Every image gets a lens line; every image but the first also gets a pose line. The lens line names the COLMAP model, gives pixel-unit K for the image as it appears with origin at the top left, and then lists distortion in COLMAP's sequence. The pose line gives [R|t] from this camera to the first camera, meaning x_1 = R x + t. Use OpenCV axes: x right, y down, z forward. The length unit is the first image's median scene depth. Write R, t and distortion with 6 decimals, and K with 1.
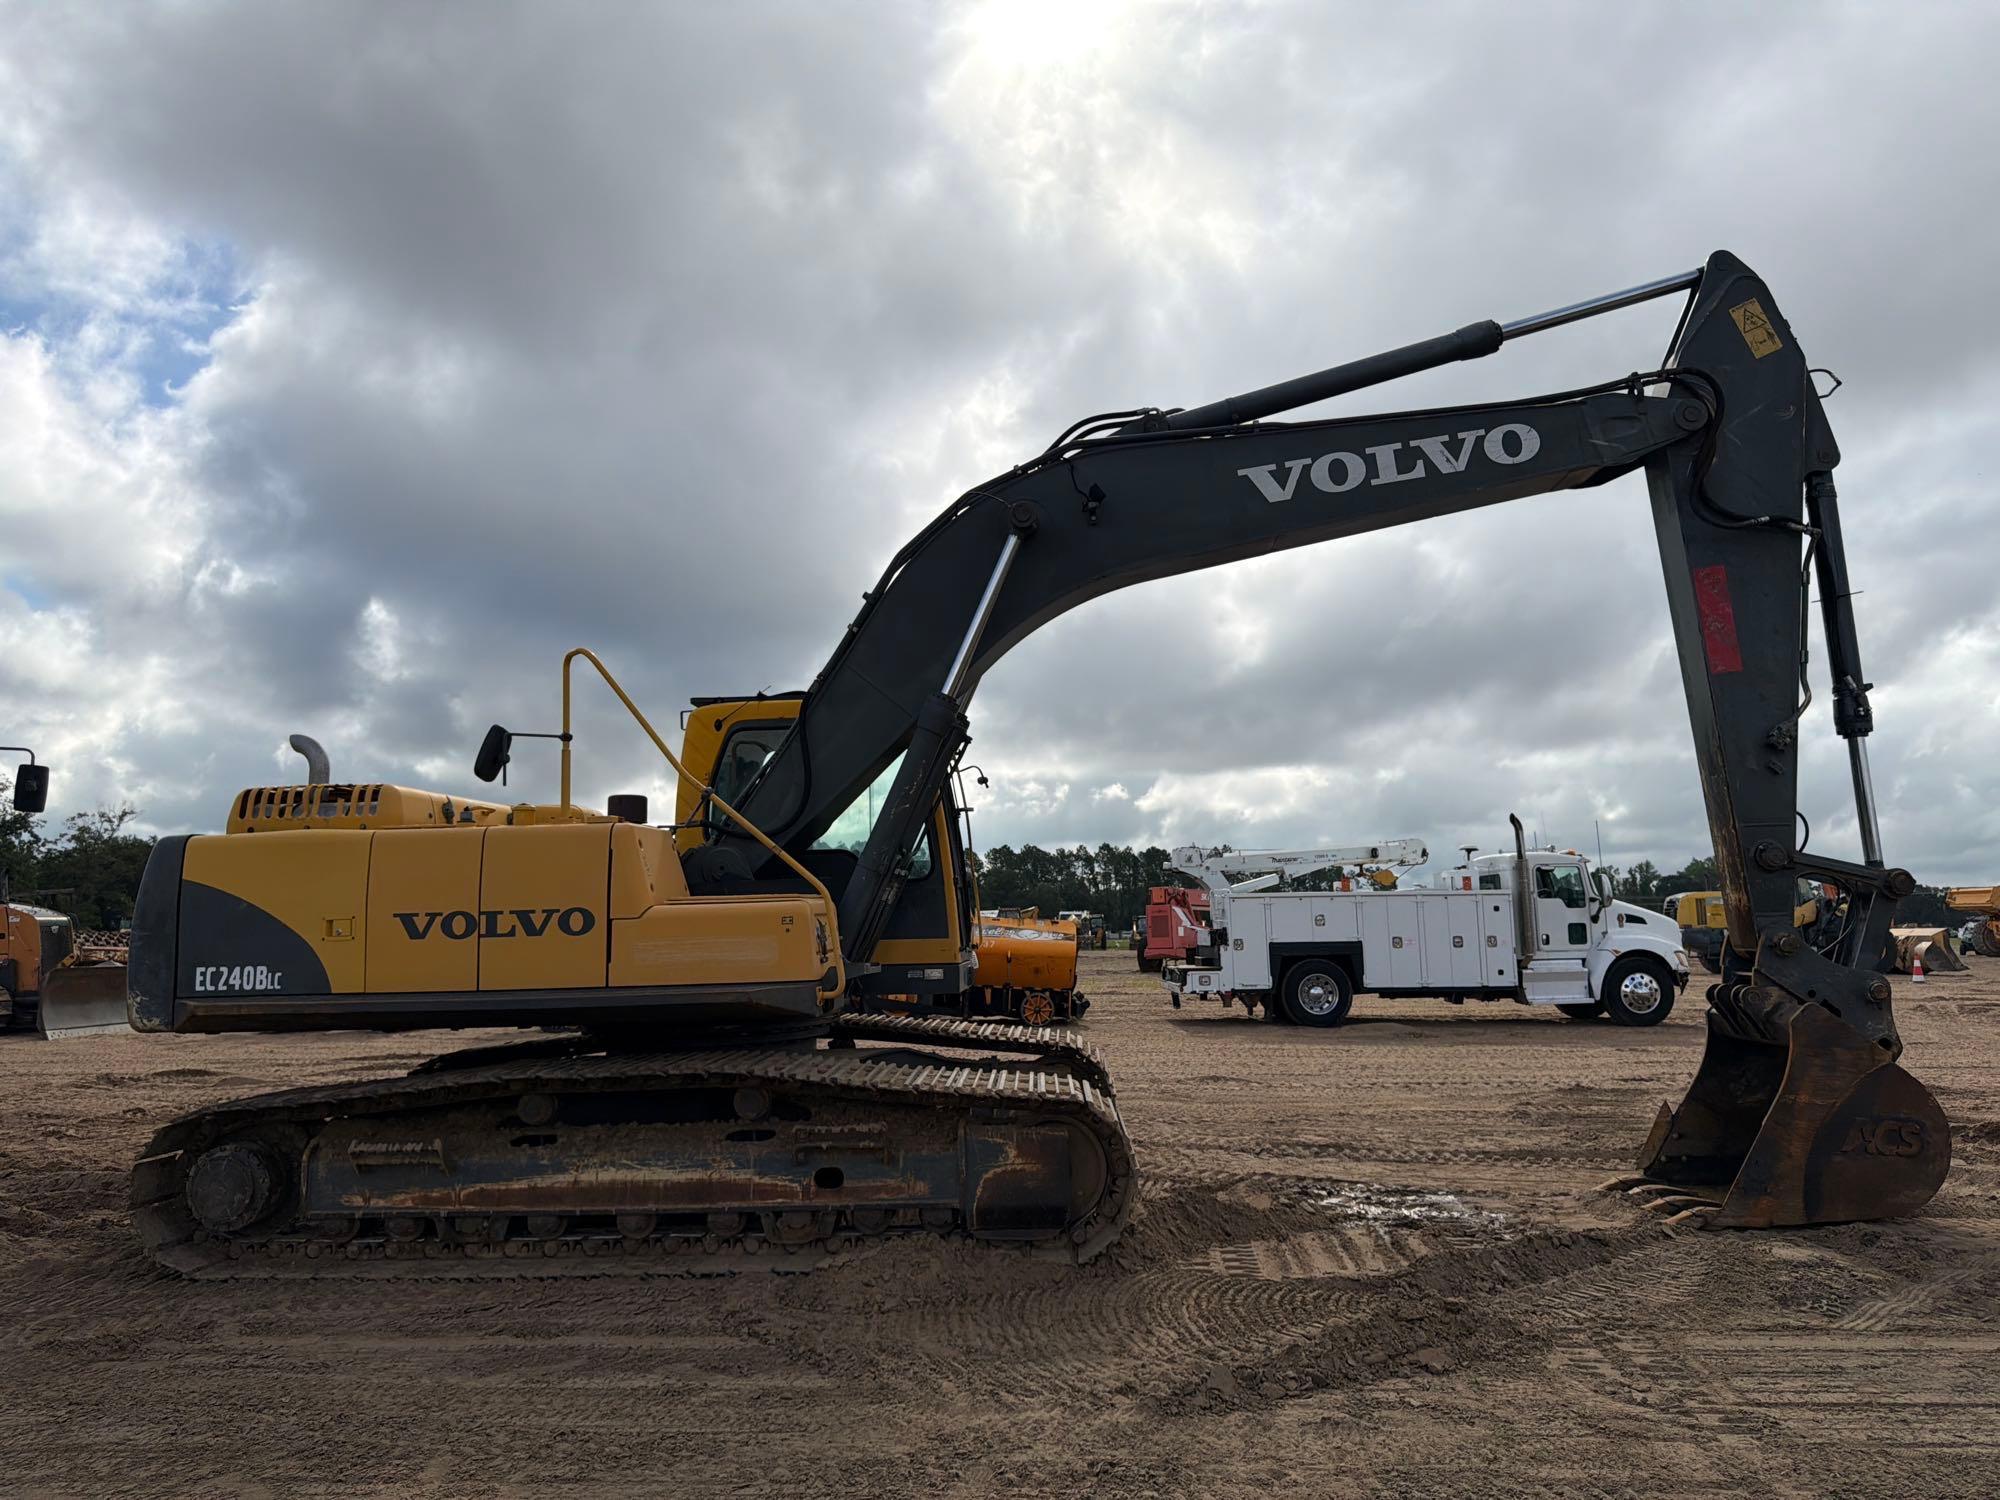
lens RADIAL K [[1434.5, 0, 979.2], [0, 1434.5, 763.0], [0, 0, 1]] dist [0.146740, -0.265138]
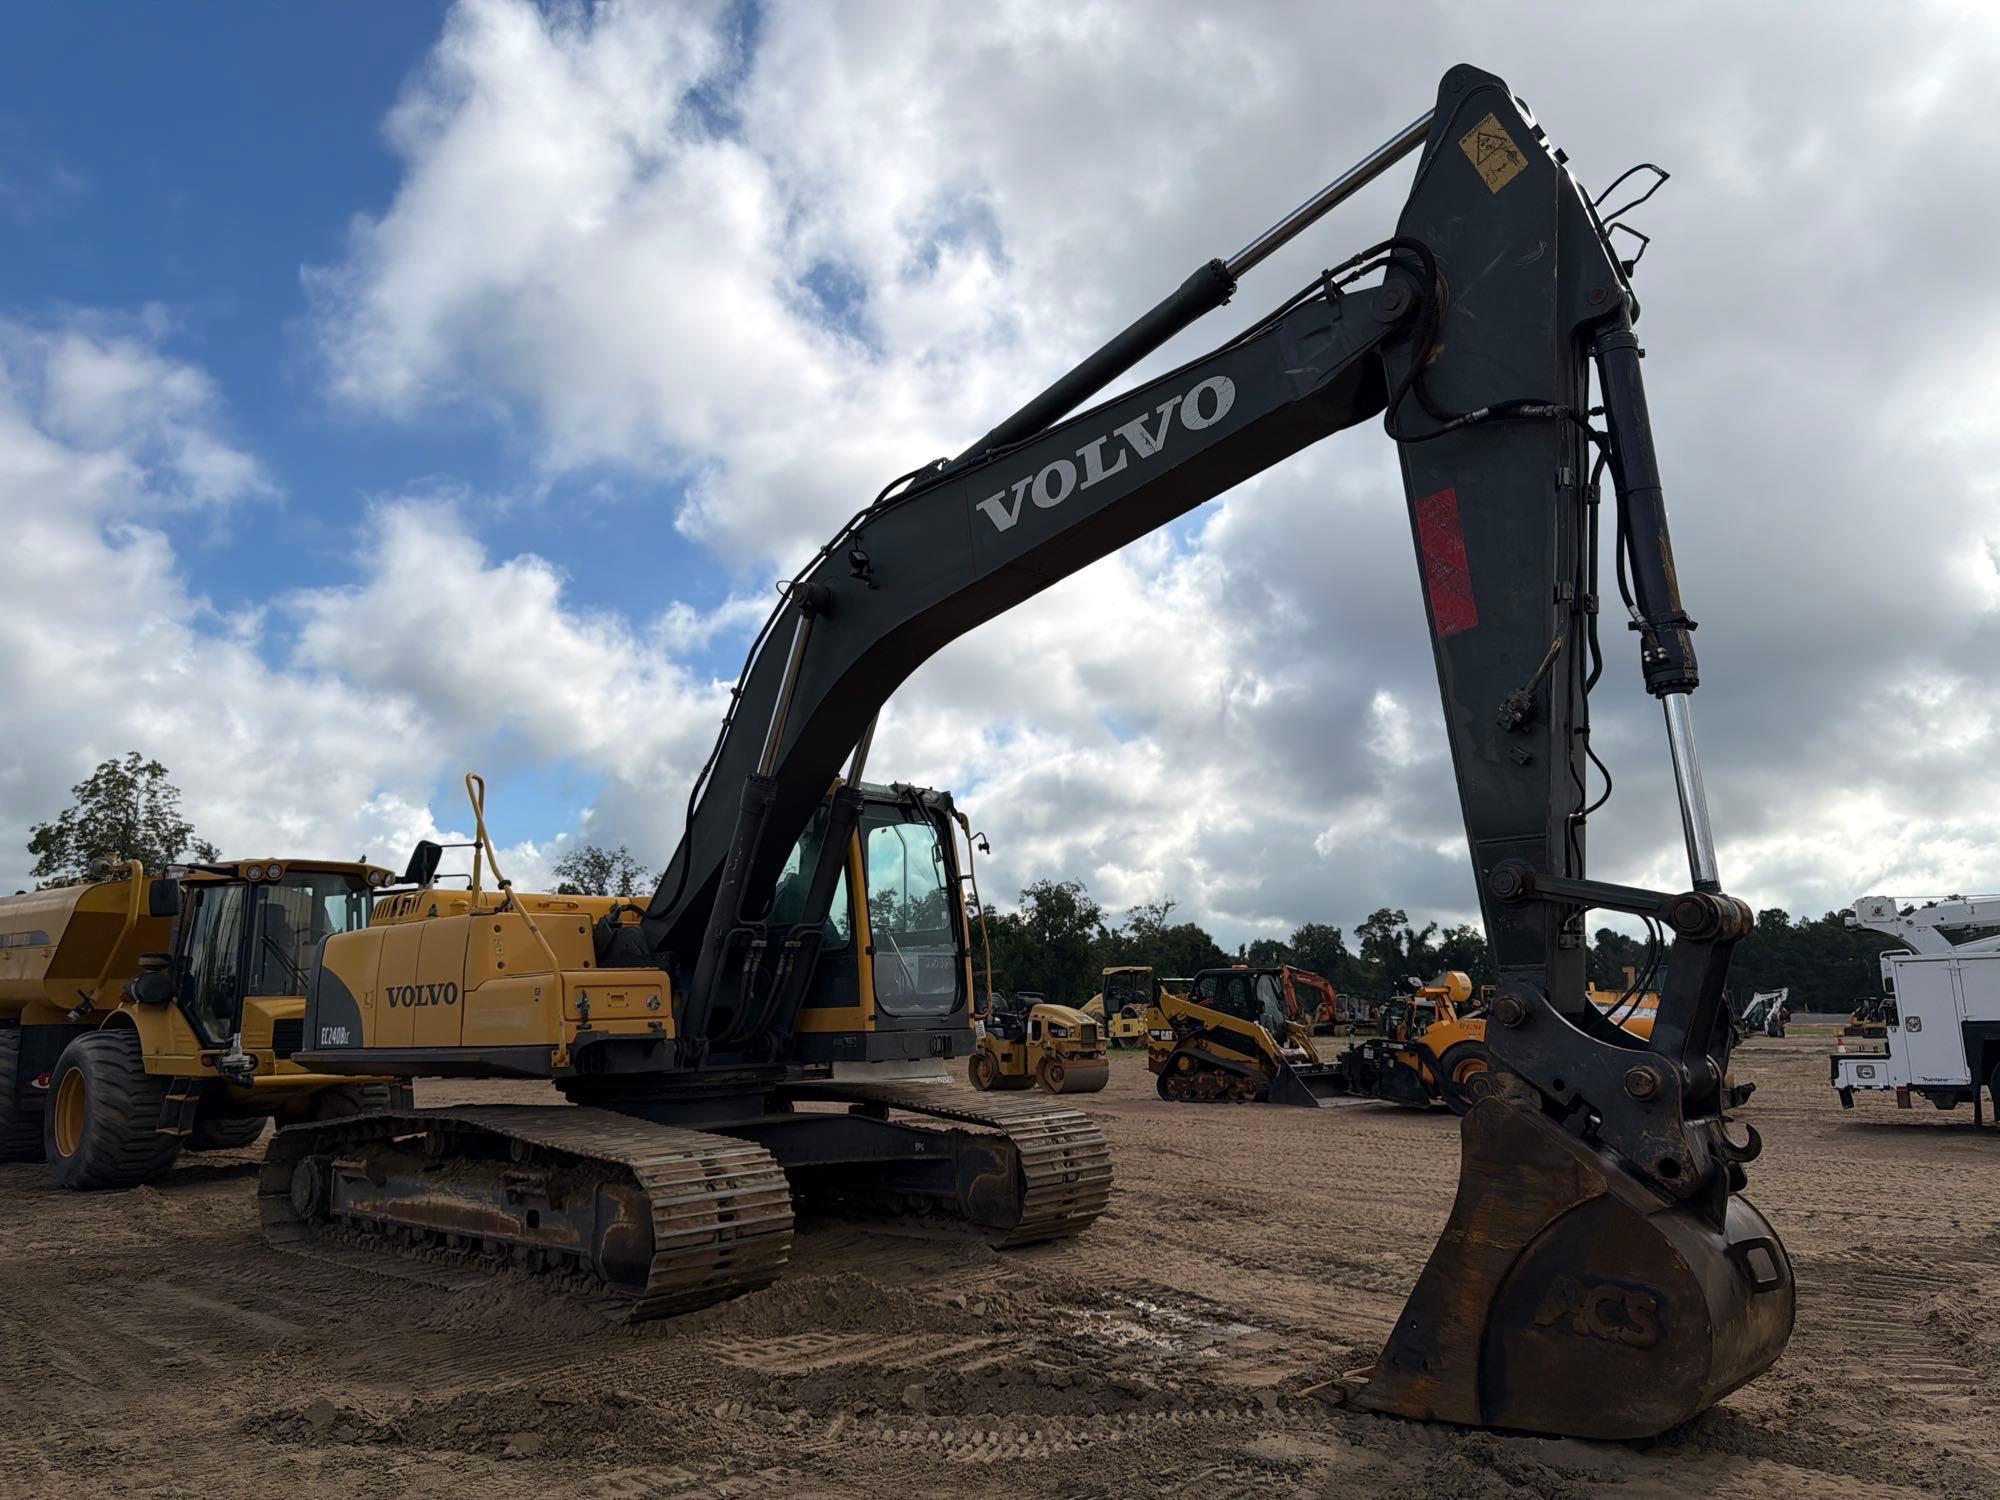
lens RADIAL K [[1434.5, 0, 979.2], [0, 1434.5, 763.0], [0, 0, 1]] dist [0.146740, -0.265138]
pose [[0.757428, -0.109624, -0.643651, 0.747556], [0.075178, 0.993890, -0.080809, 0.040036], [0.648577, 0.012818, 0.761041, 0.280418]]
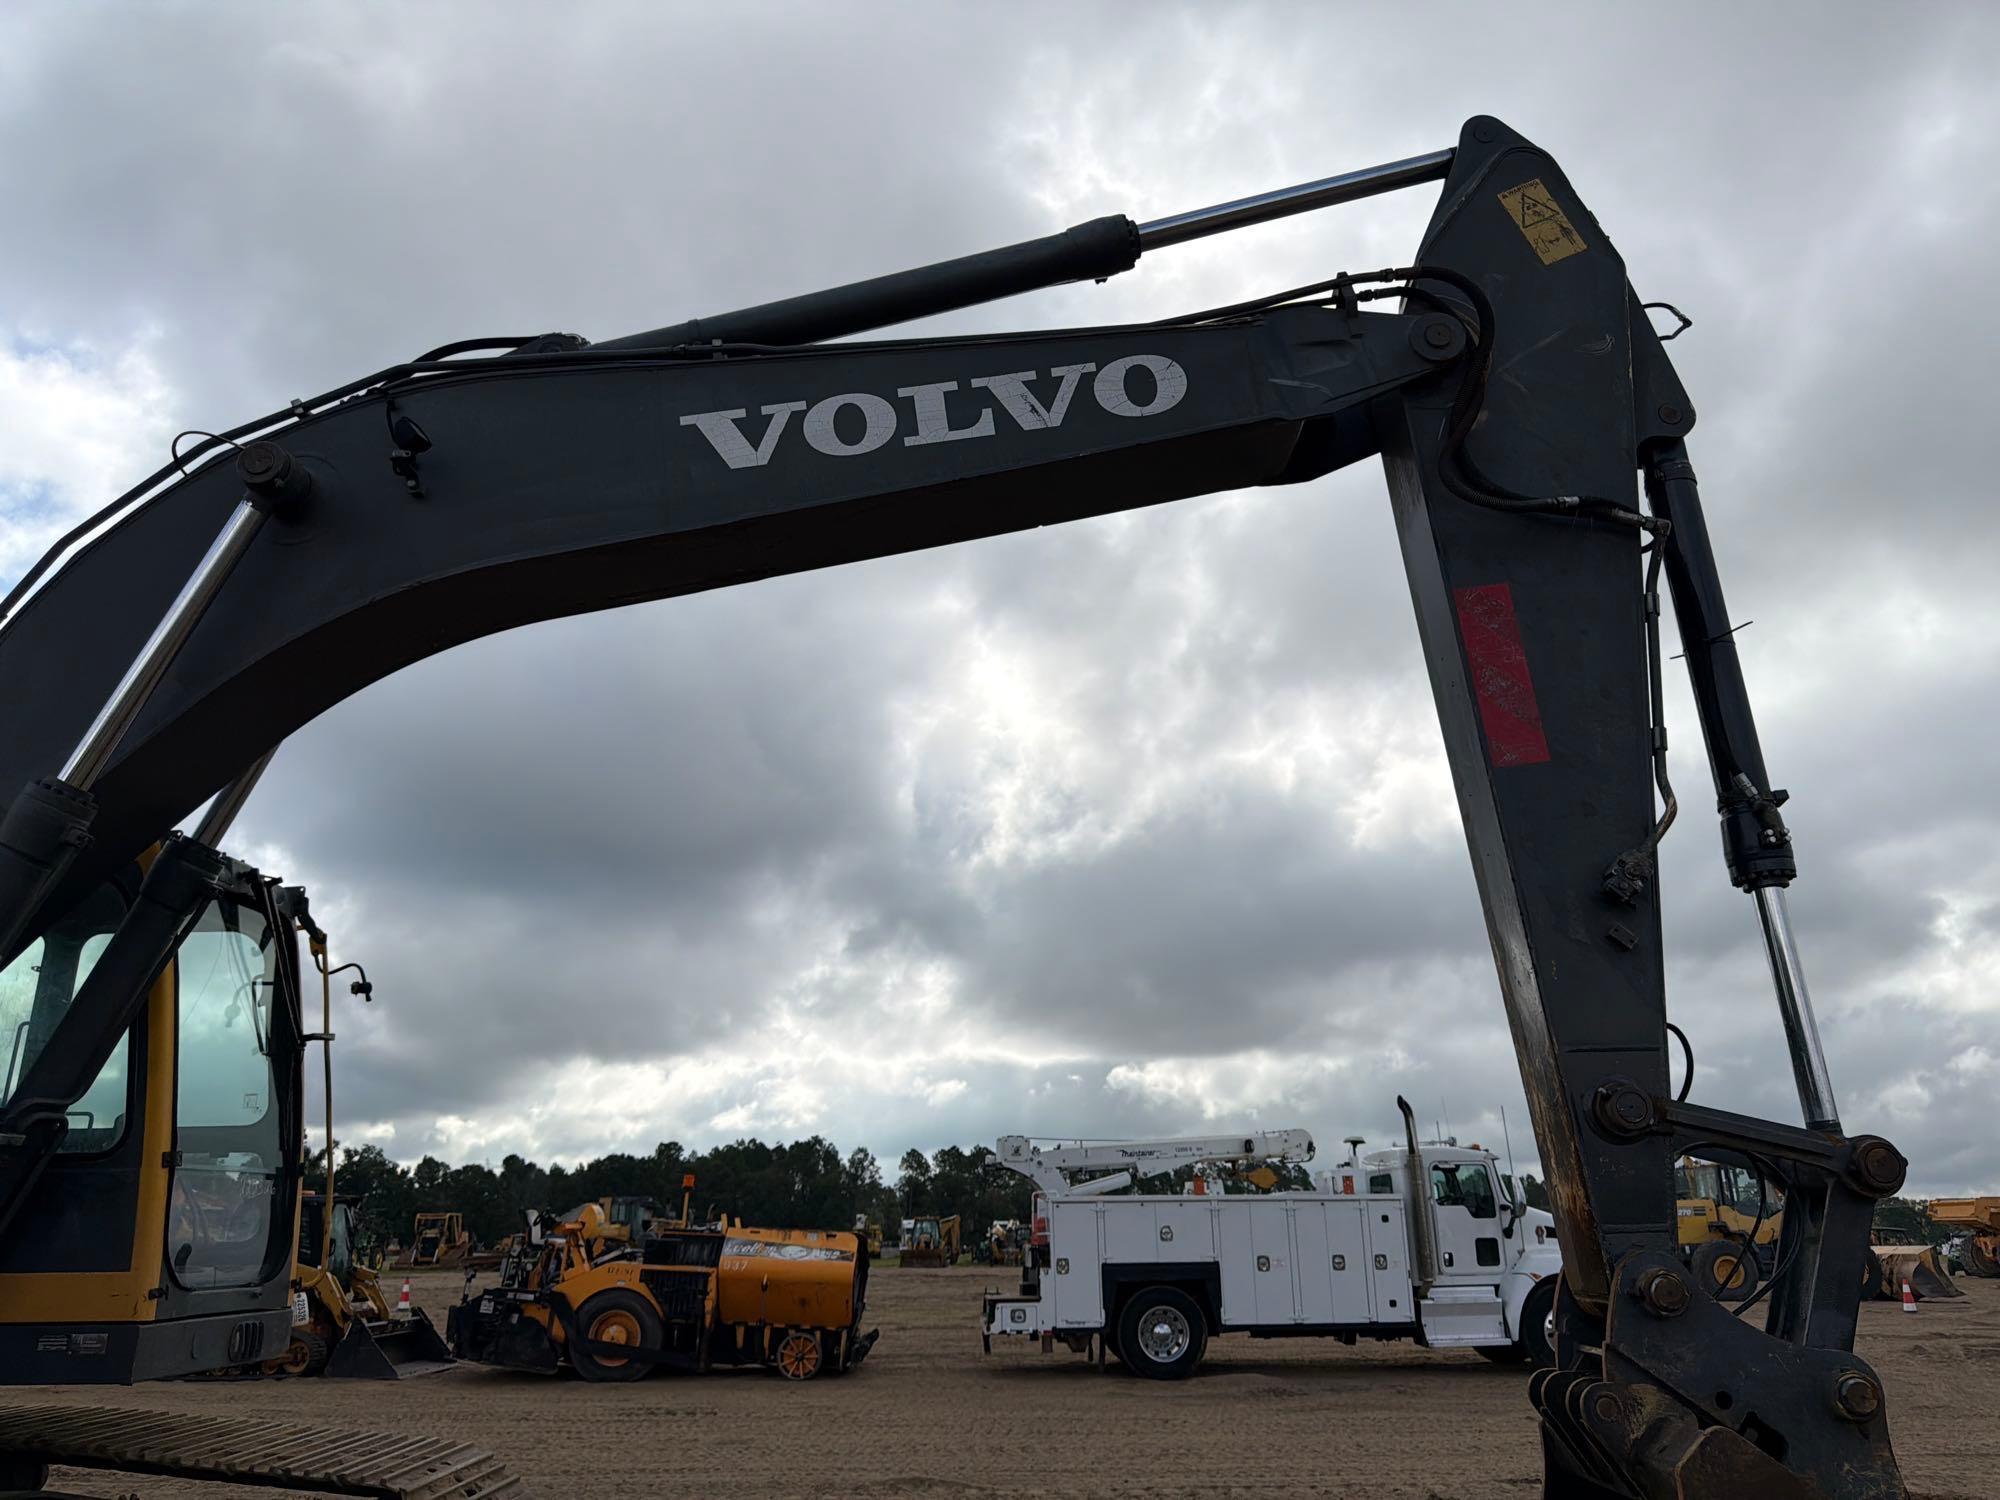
lens RADIAL K [[1412.6, 0, 1016.9], [0, 1412.6, 765.2], [0, 0, 1]] dist [0.097542, -0.147199]
pose [[0.999142, 0.017364, 0.037594, 0.285937], [-0.009288, 0.978682, -0.205171, 0.046945], [-0.040356, 0.204646, 0.978004, 0.456646]]
